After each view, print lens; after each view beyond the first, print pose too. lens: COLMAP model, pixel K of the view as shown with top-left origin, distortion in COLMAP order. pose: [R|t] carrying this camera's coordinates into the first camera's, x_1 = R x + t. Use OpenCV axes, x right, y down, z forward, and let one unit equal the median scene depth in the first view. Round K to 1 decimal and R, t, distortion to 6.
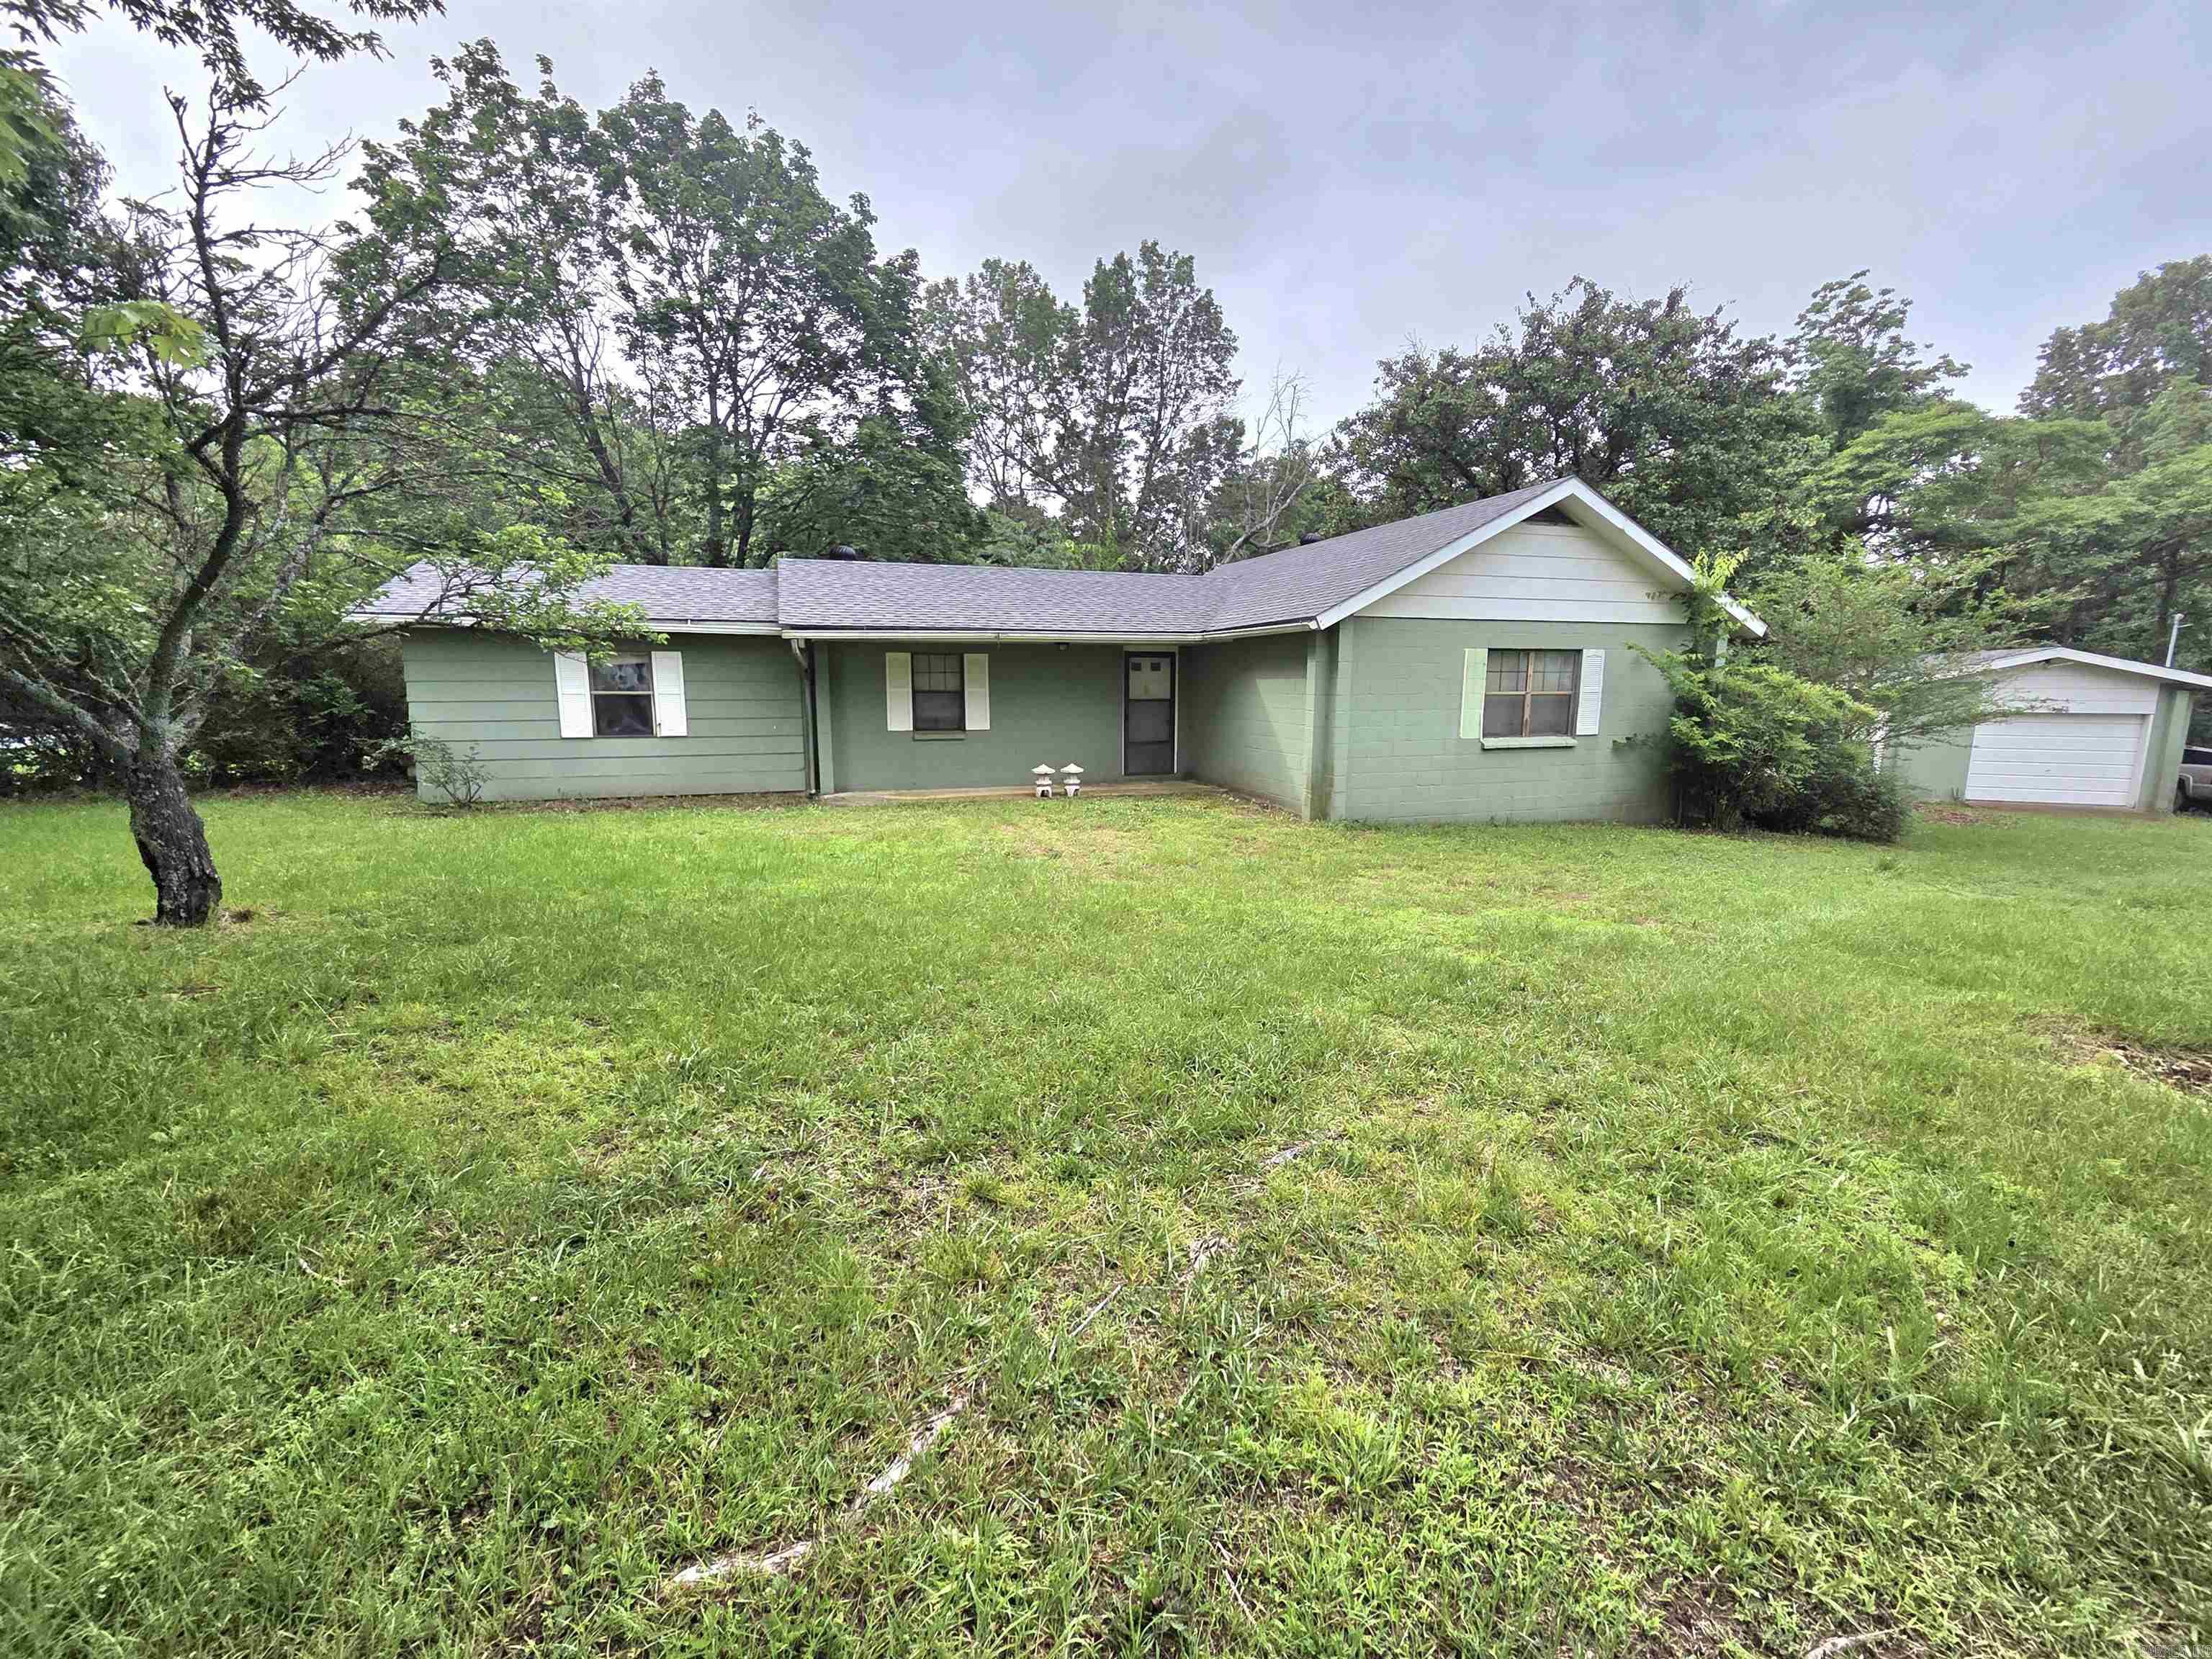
lens RADIAL K [[906.4, 0, 1104.2], [0, 906.4, 824.7], [0, 0, 1]] dist [0.005321, -0.000990]
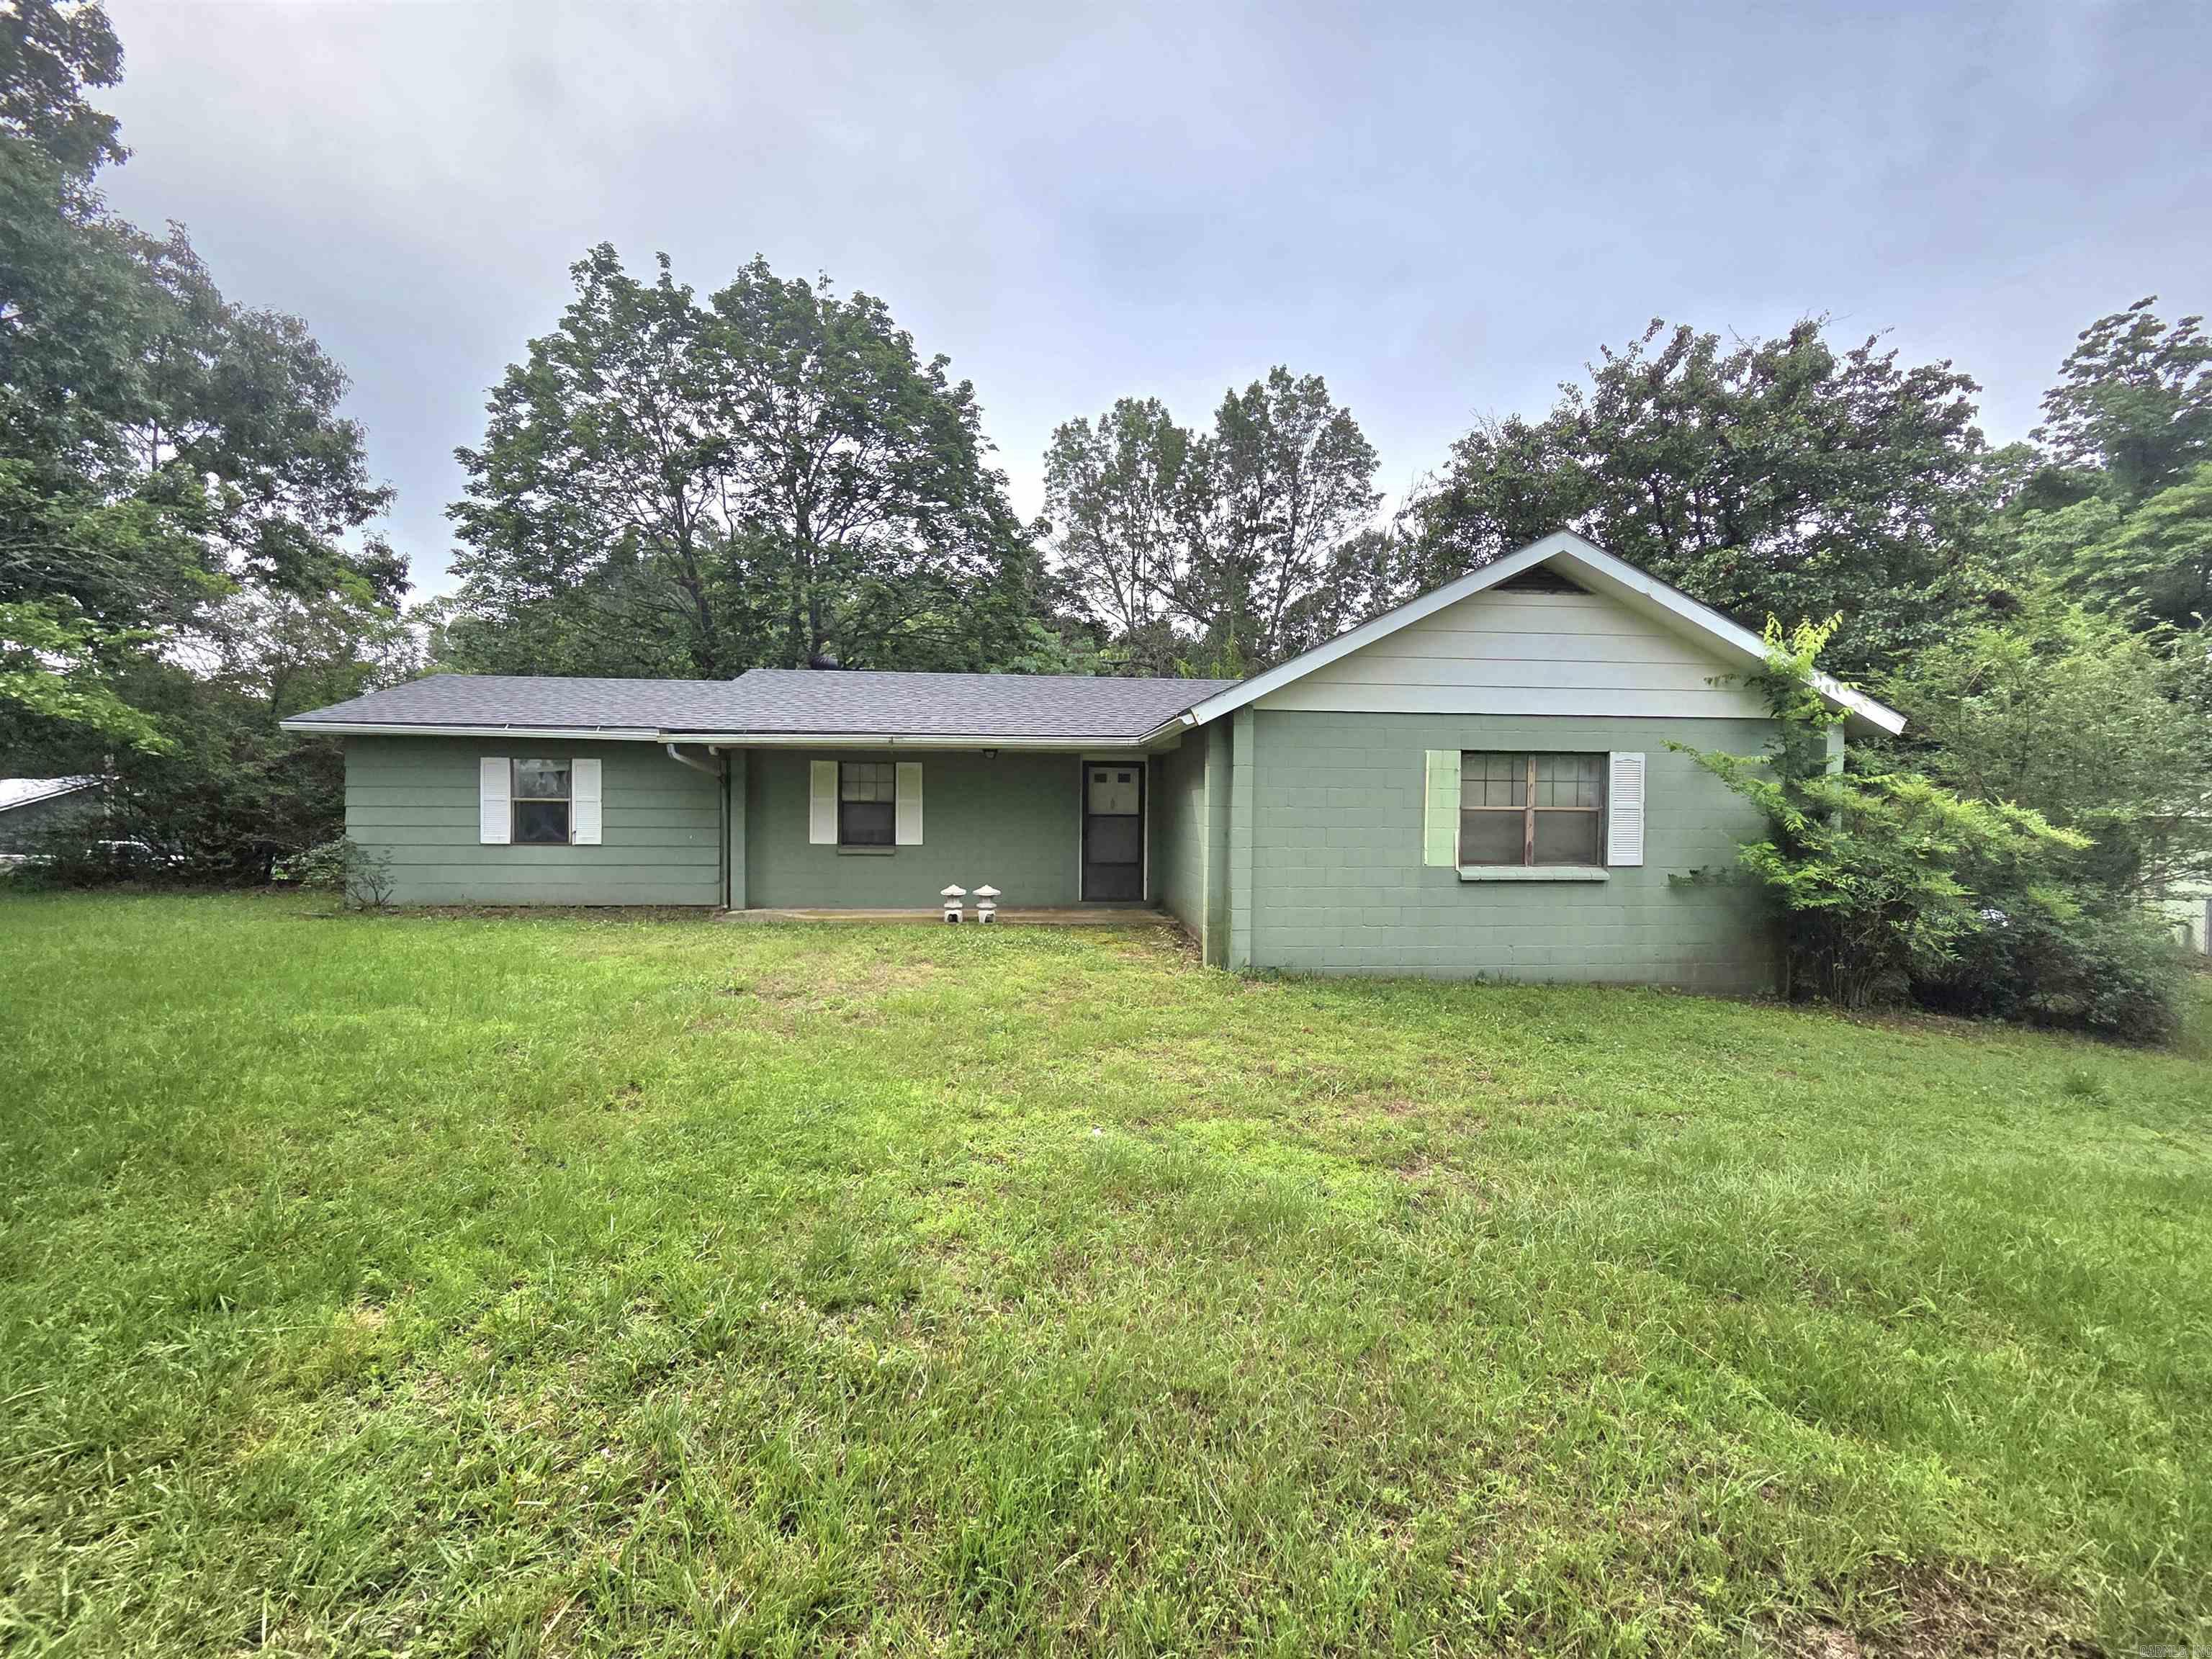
lens RADIAL K [[906.4, 0, 1104.2], [0, 906.4, 824.7], [0, 0, 1]] dist [0.005321, -0.000990]
pose [[0.973062, 0.013425, -0.230152, 0.254440], [-0.044645, 0.990379, -0.130984, -0.014529], [0.226179, 0.137731, 0.964299, 0.165085]]
